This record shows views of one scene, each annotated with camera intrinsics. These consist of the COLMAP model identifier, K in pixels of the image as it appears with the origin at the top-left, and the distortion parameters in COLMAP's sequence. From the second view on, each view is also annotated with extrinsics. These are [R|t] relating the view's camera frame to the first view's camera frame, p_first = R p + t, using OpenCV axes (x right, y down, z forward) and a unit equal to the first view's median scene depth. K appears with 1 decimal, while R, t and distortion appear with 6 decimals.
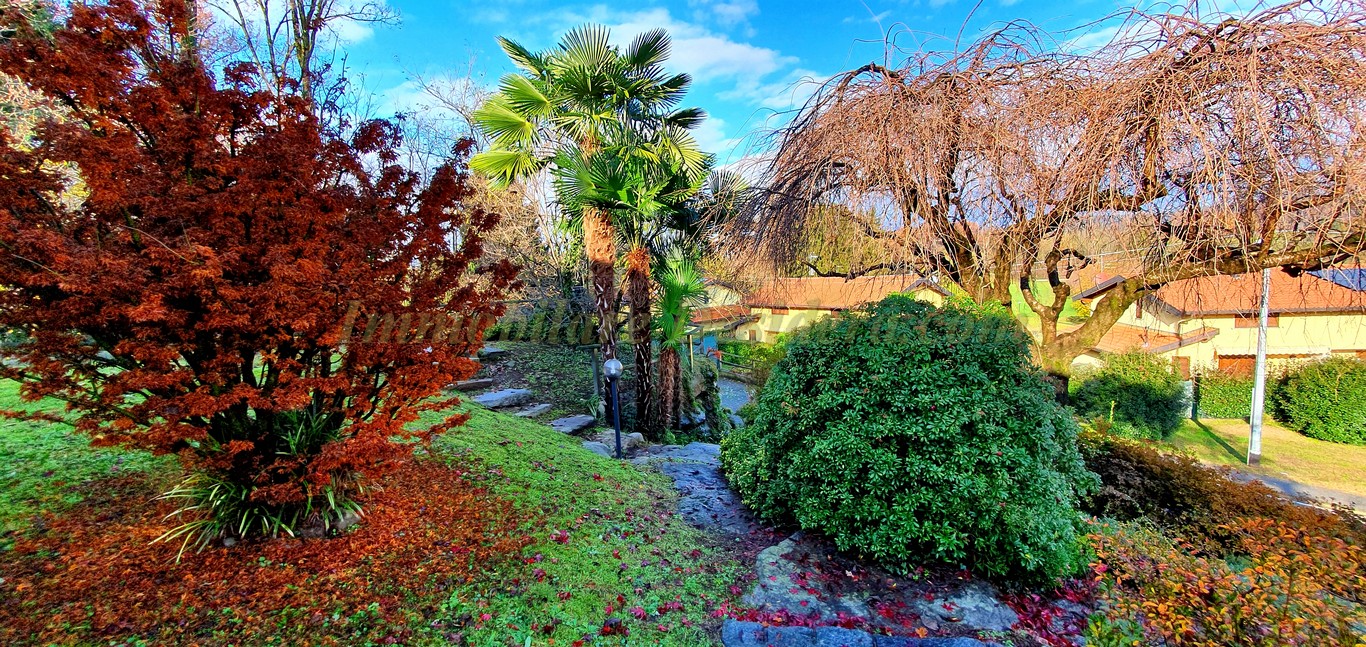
lens RADIAL K [[544.7, 0, 686.5], [0, 544.7, 319.6], [0, 0, 1]] dist [0.010168, -0.000208]
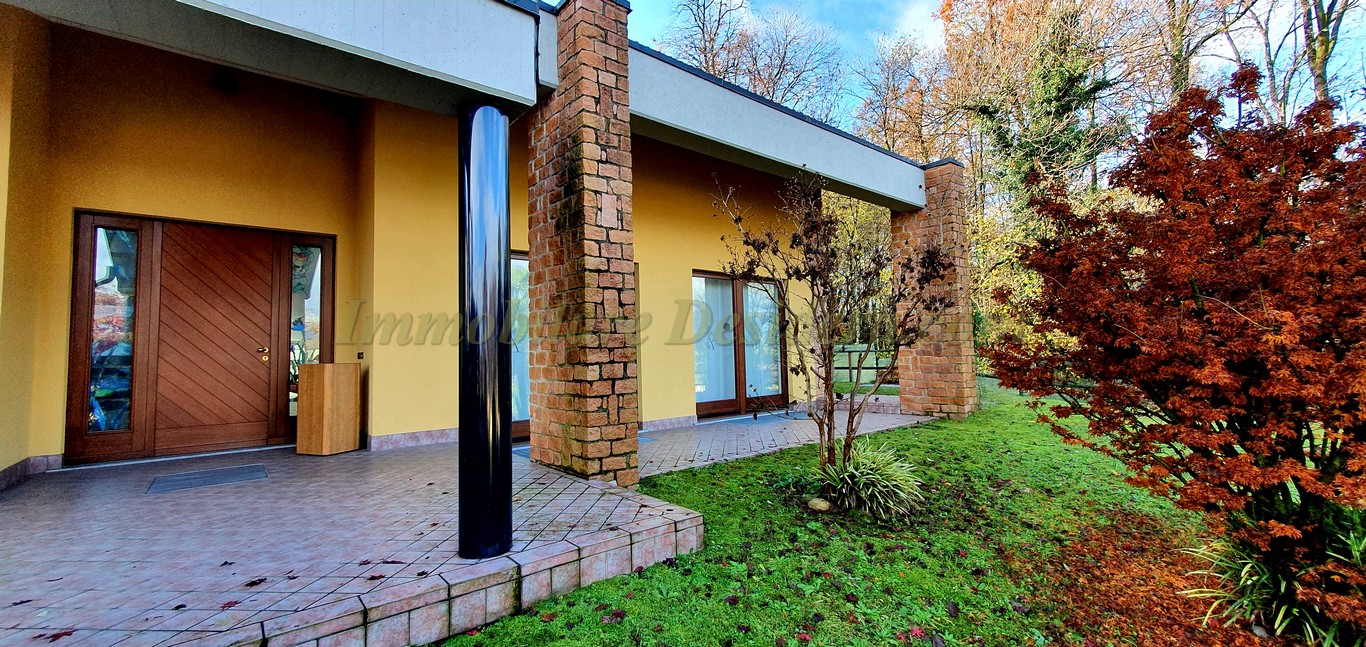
lens RADIAL K [[544.7, 0, 686.5], [0, 544.7, 319.6], [0, 0, 1]] dist [0.010168, -0.000208]
pose [[0.122312, -0.019876, -0.992293, -0.049193], [-0.074380, 0.996804, -0.029135, -0.011743], [0.989701, 0.077370, 0.120443, -0.101209]]
